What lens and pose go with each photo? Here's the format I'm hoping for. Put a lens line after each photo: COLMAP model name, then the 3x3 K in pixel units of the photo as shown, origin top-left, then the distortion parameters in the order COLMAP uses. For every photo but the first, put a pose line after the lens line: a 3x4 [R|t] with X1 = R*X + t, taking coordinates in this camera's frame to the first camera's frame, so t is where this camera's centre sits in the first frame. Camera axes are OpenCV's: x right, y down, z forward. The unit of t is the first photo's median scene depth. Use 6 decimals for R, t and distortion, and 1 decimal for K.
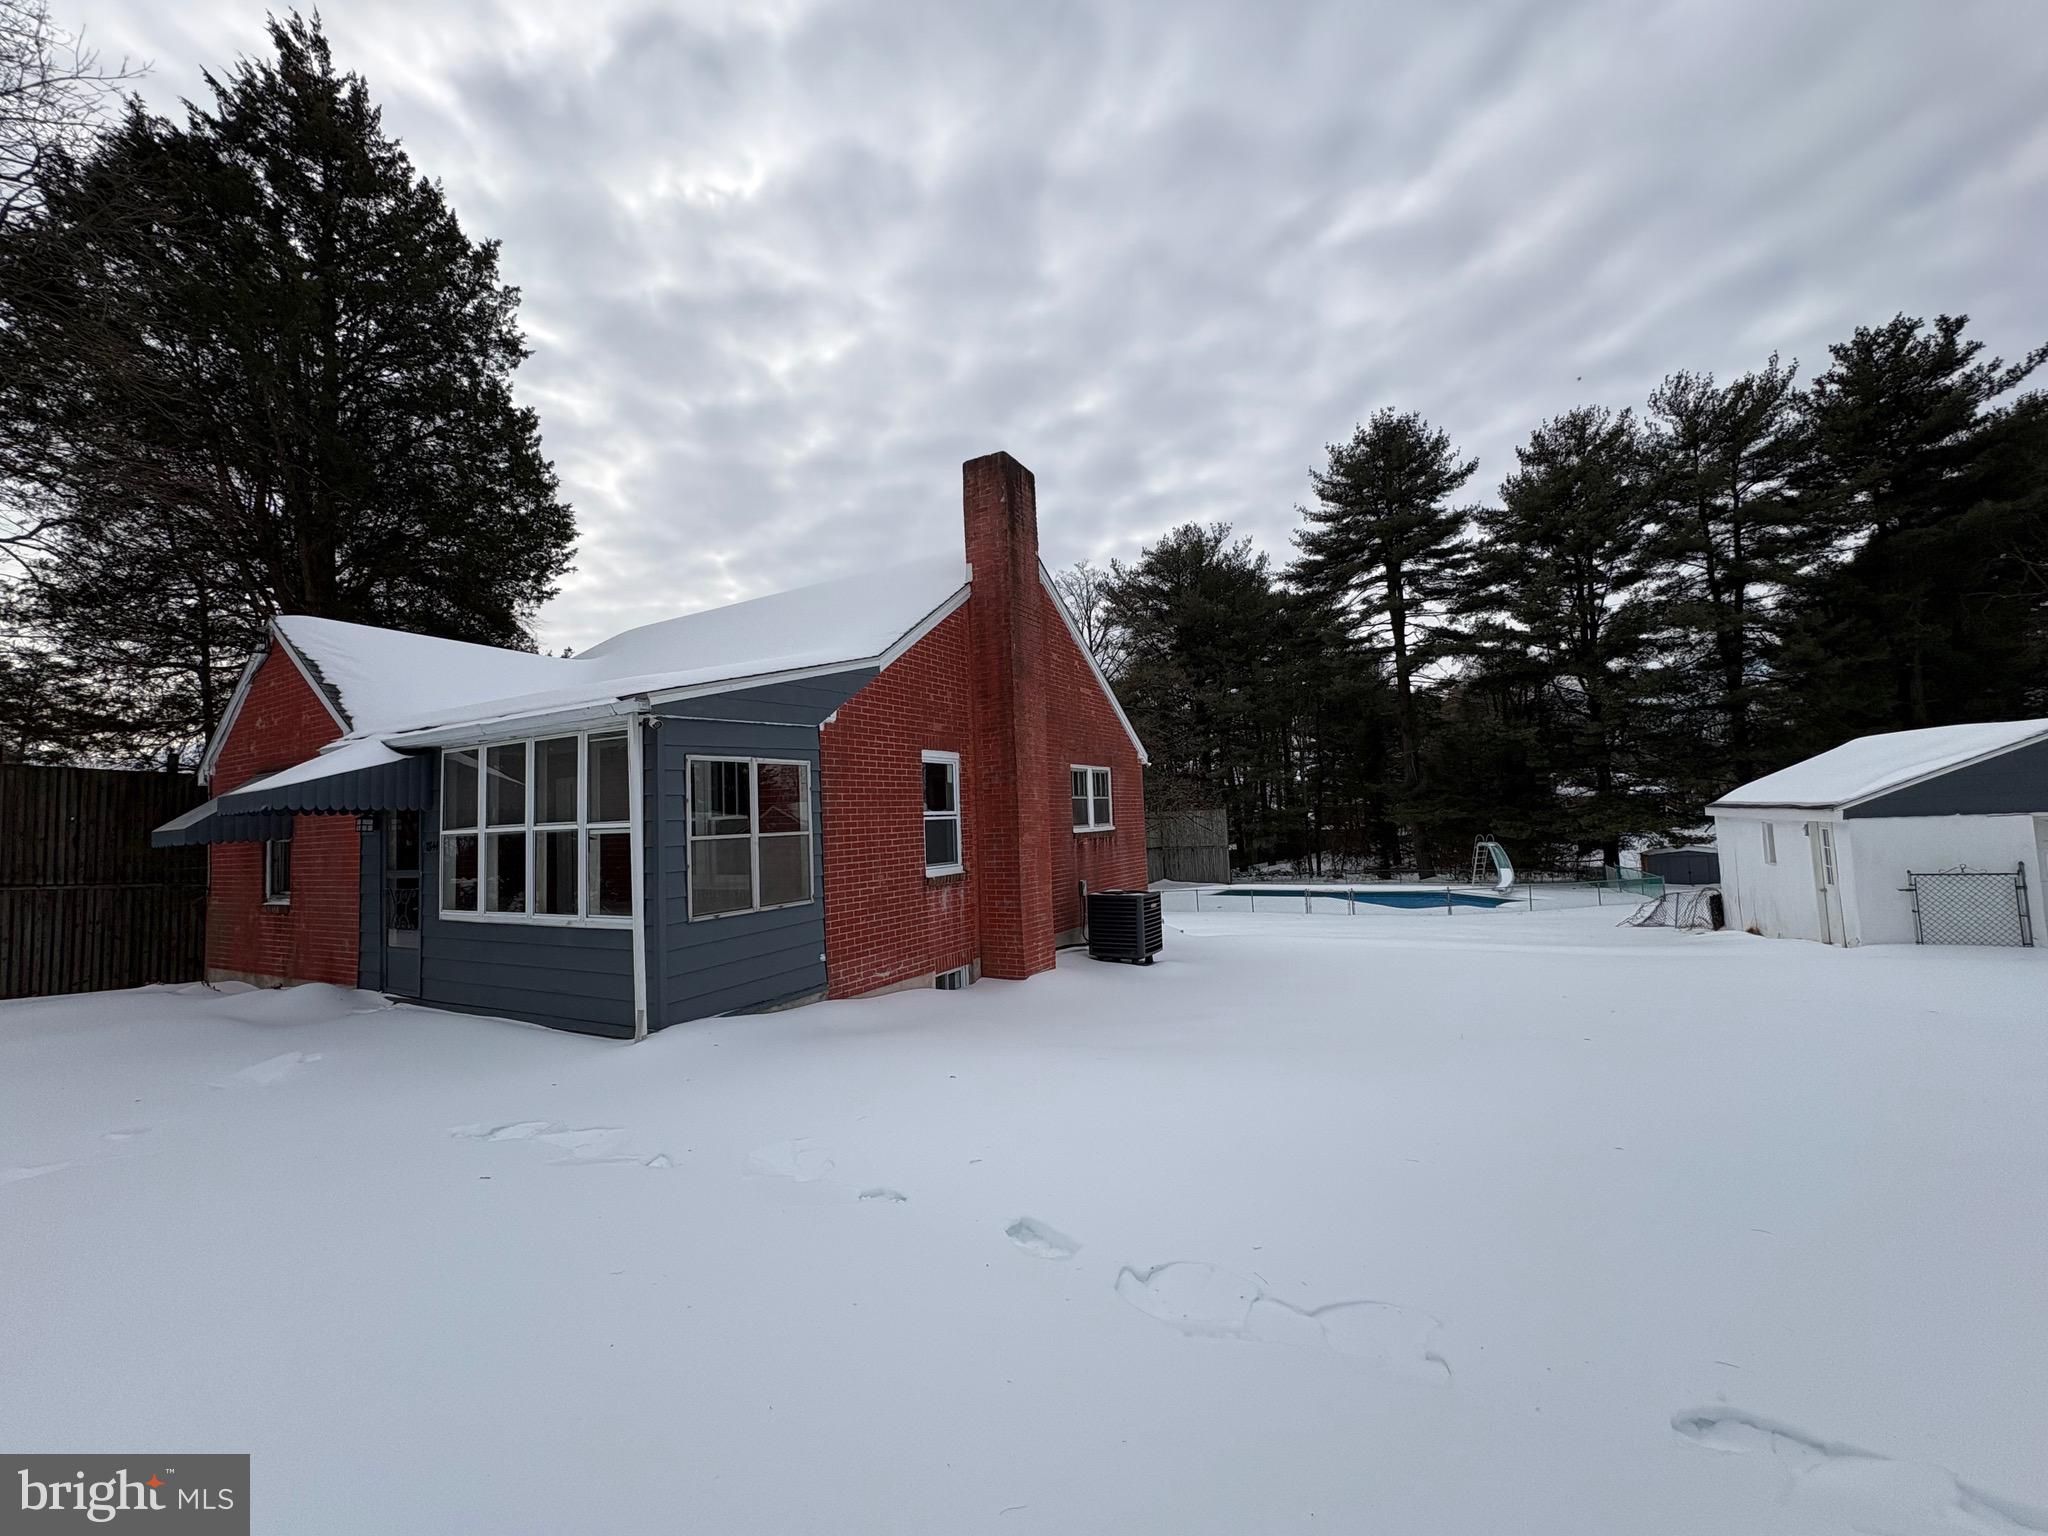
lens RADIAL K [[816.6, 0, 1028.0], [0, 816.6, 764.6], [0, 0, 1]] dist [0.008970, -0.003167]
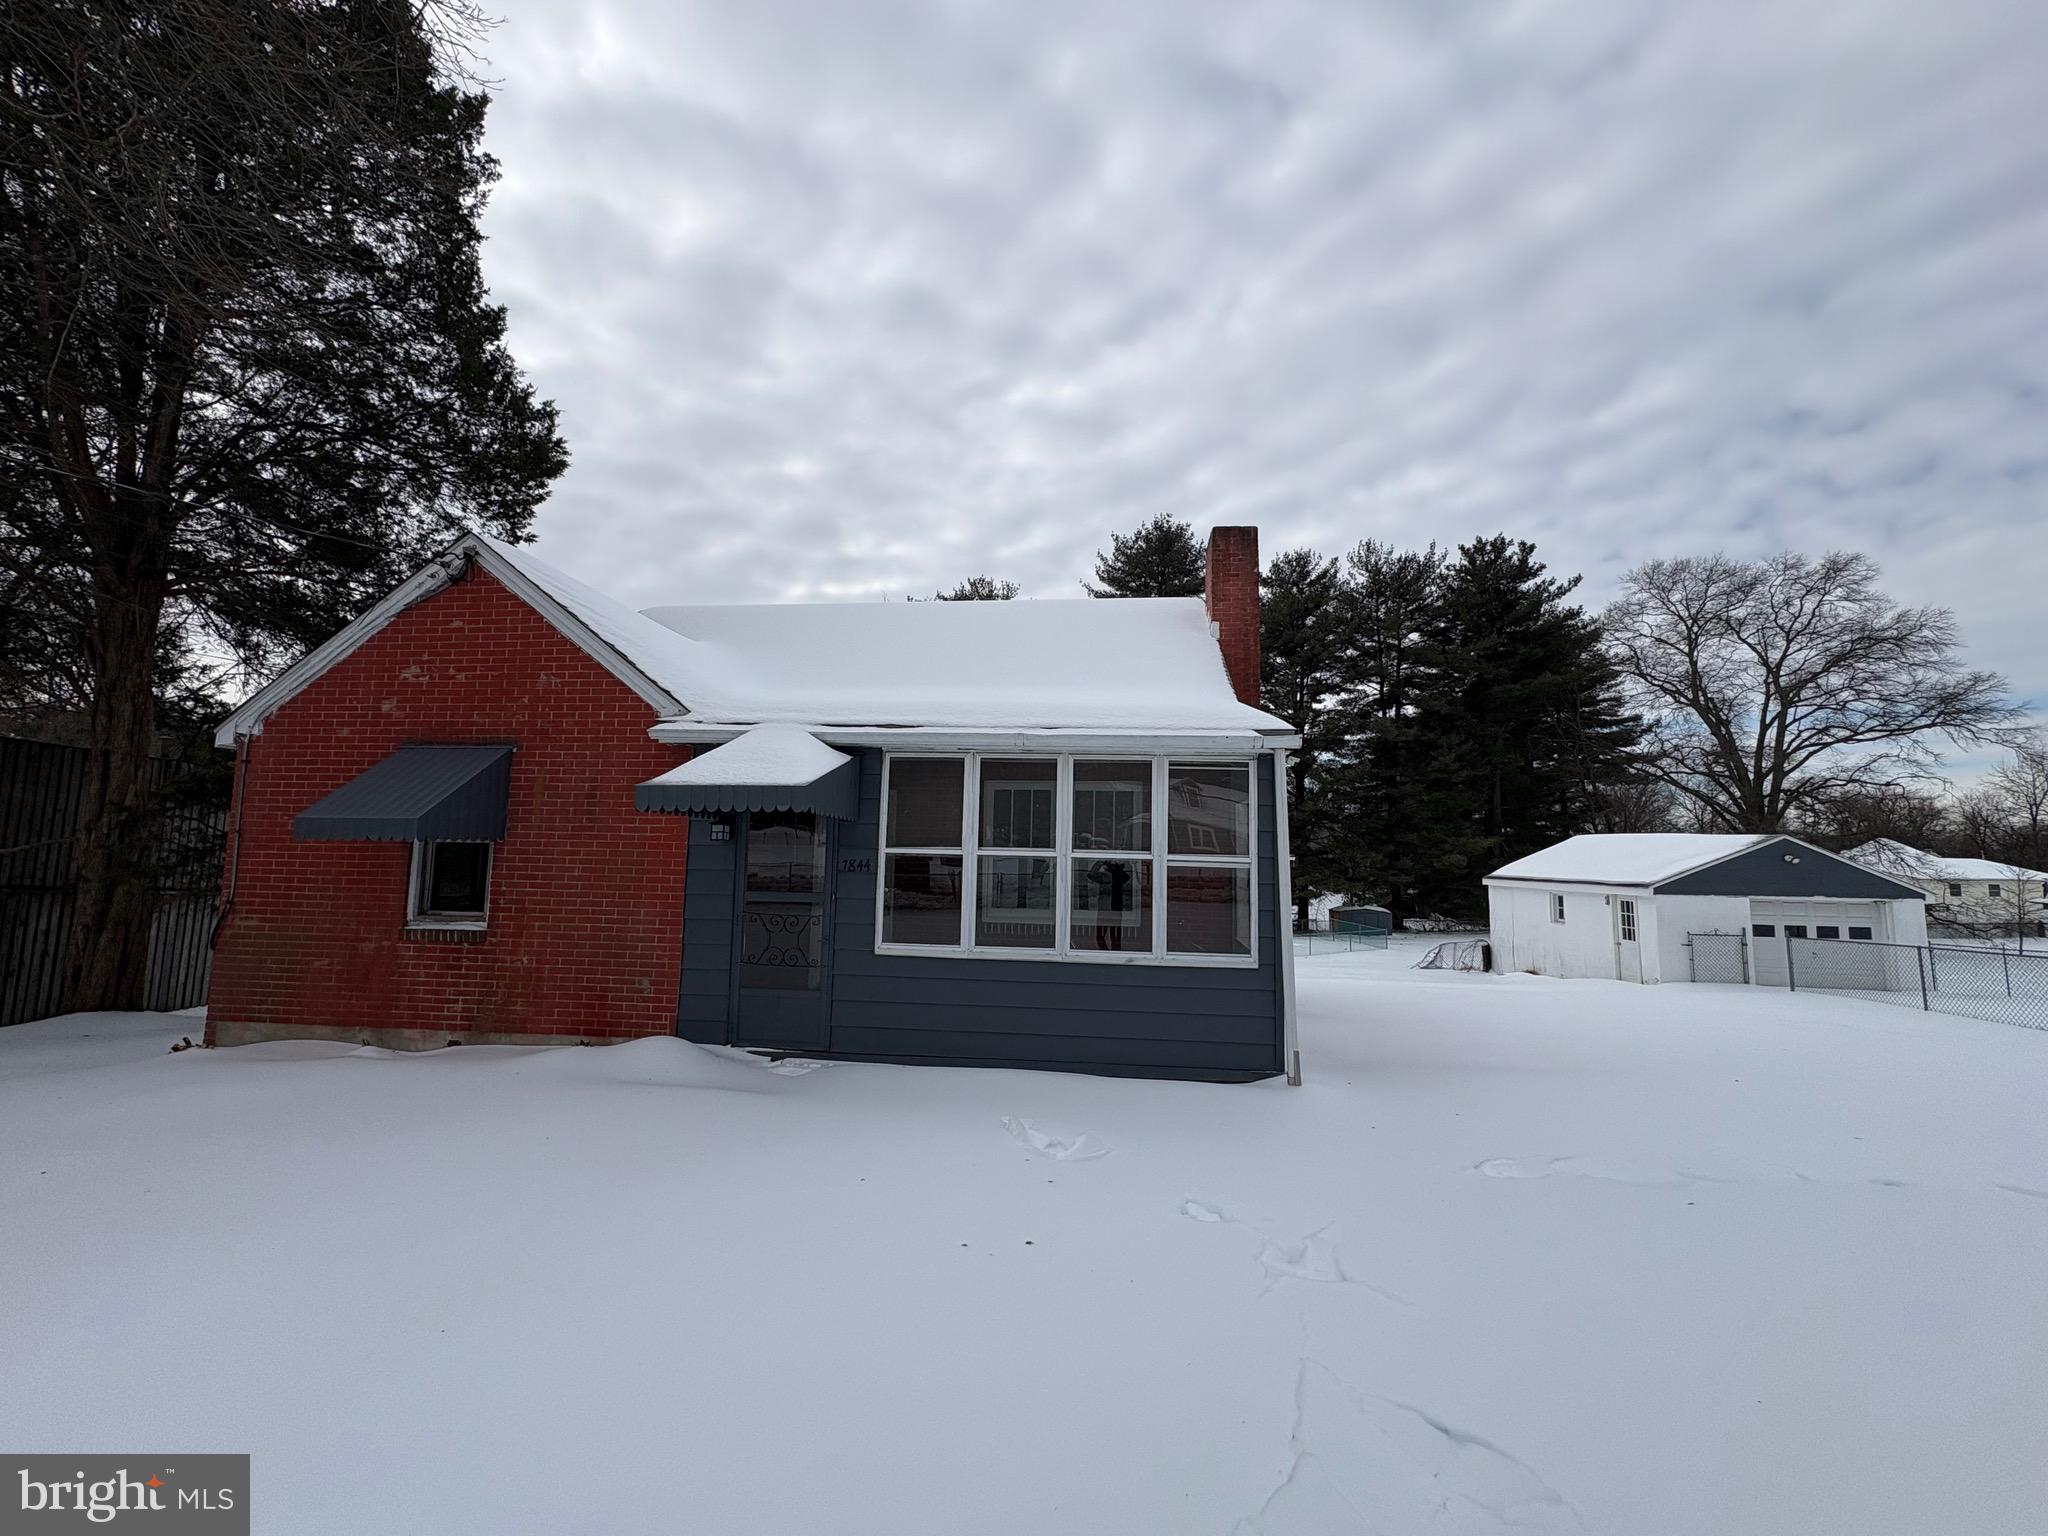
lens RADIAL K [[816.6, 0, 1028.0], [0, 816.6, 764.6], [0, 0, 1]] dist [0.008970, -0.003167]
pose [[0.914569, 0.101921, 0.391378, -0.382397], [-0.083259, 0.994444, -0.064411, 0.015360], [-0.395768, 0.026323, 0.917973, 0.069147]]
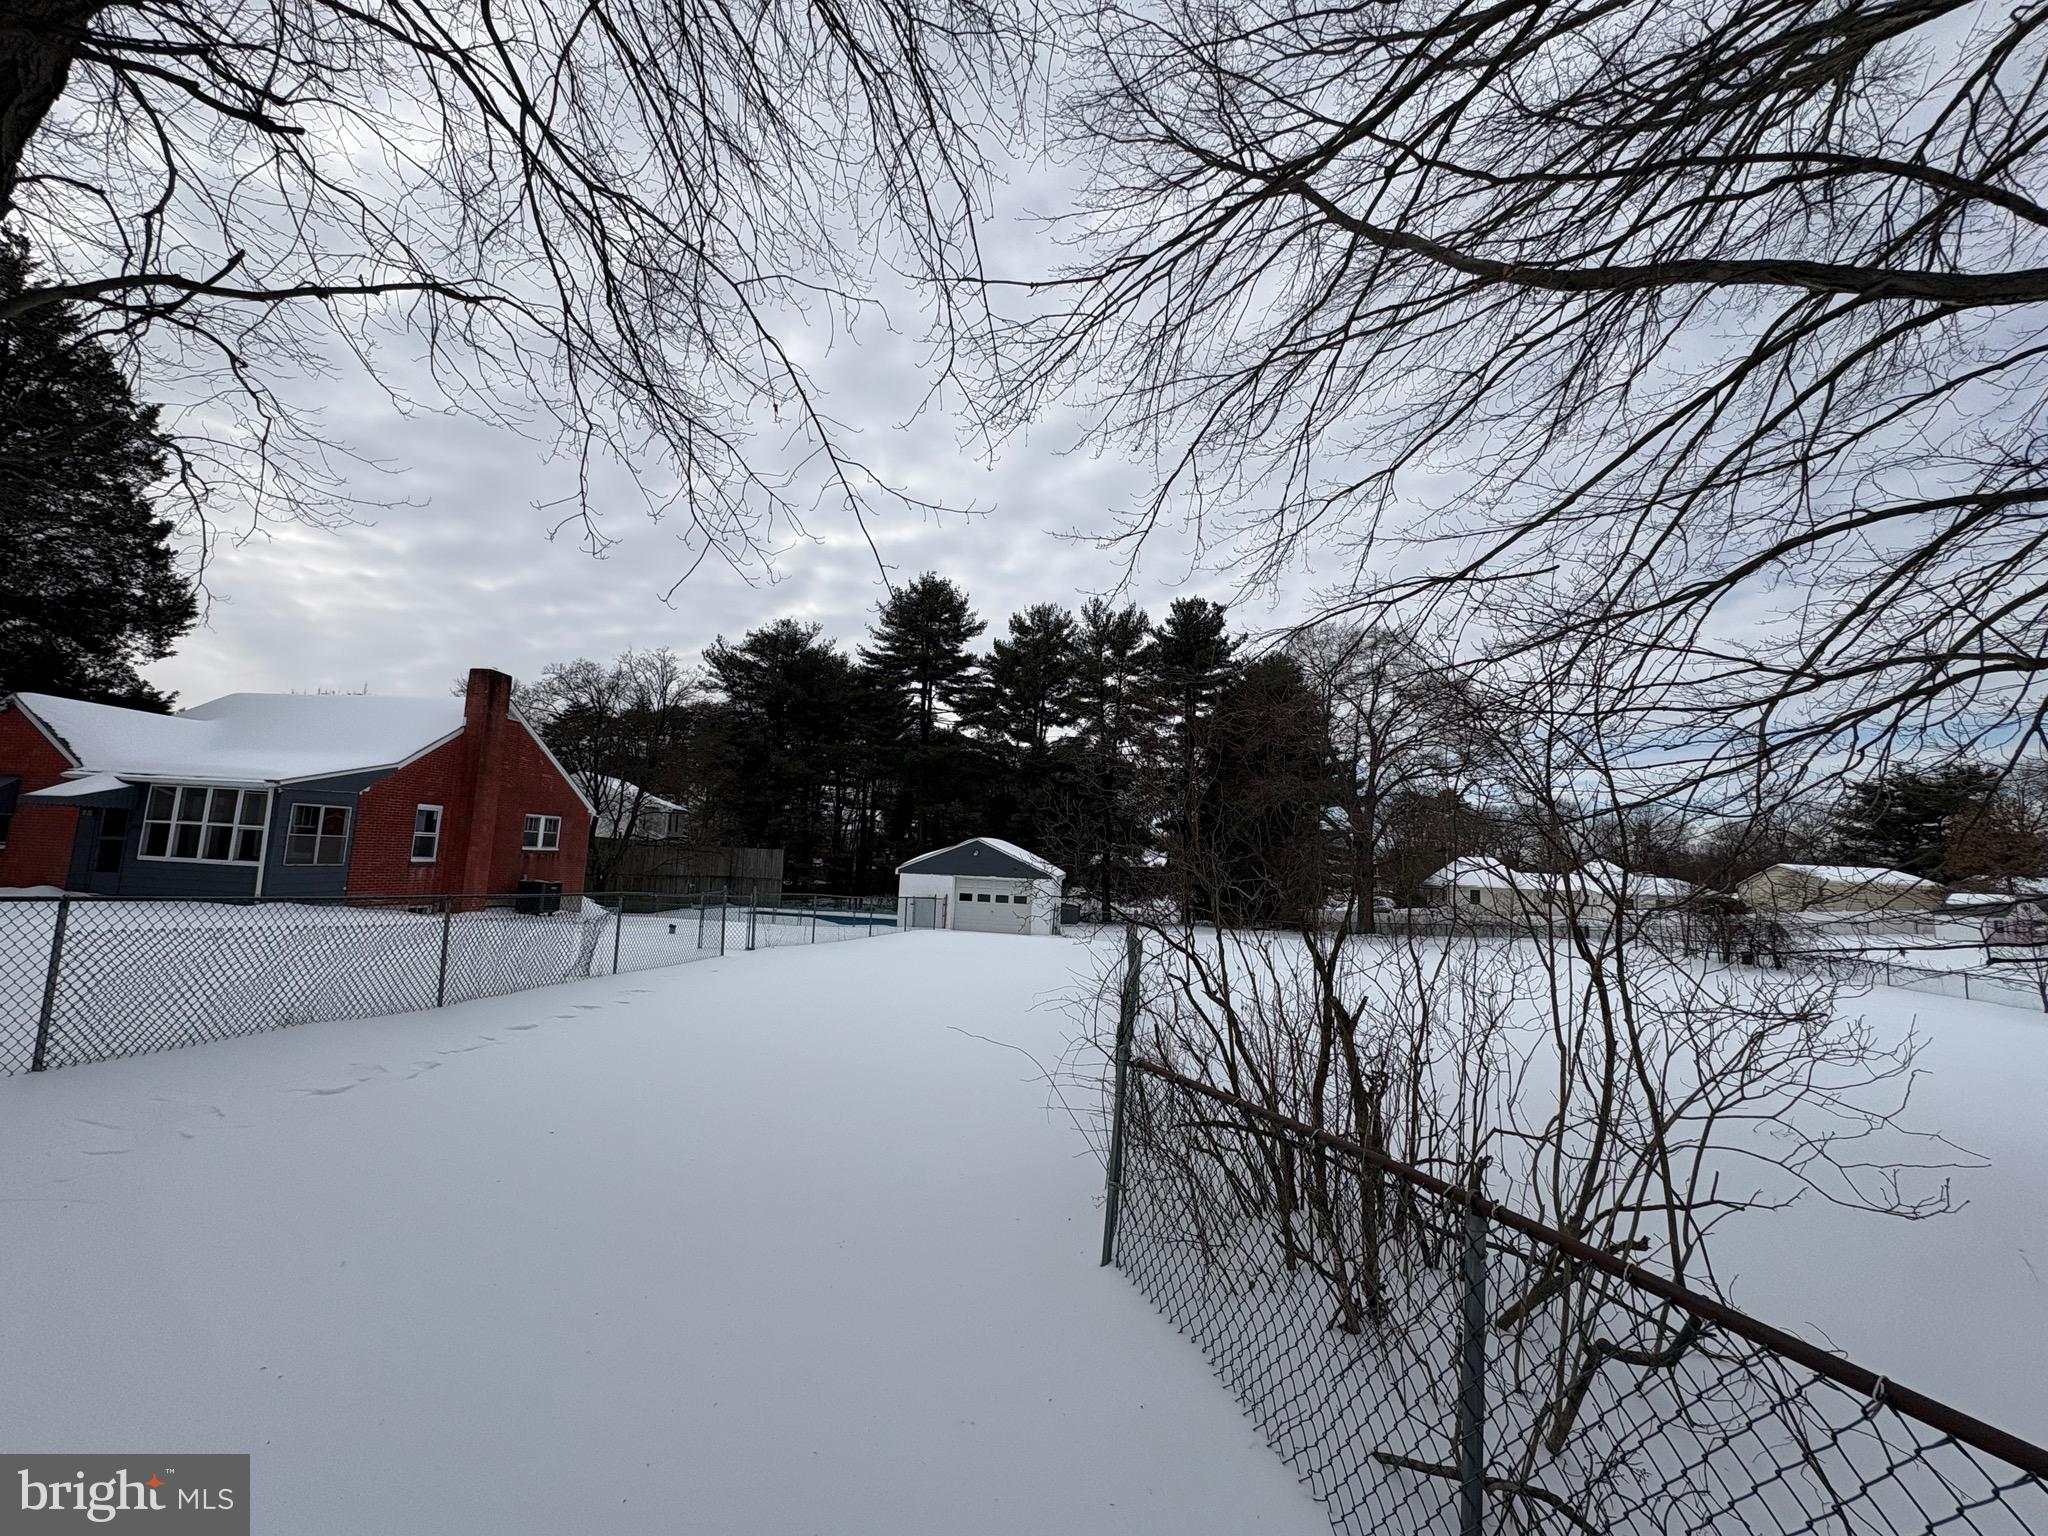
lens RADIAL K [[815.2, 0, 1024.0], [0, 815.2, 768.0], [0, 0, 1]] dist [0.001773, 0.000112]
pose [[0.918208, 0.126324, 0.375415, 0.264183], [-0.108830, 0.991763, -0.067538, -0.071428], [-0.380854, 0.021158, 0.924393, -0.826181]]
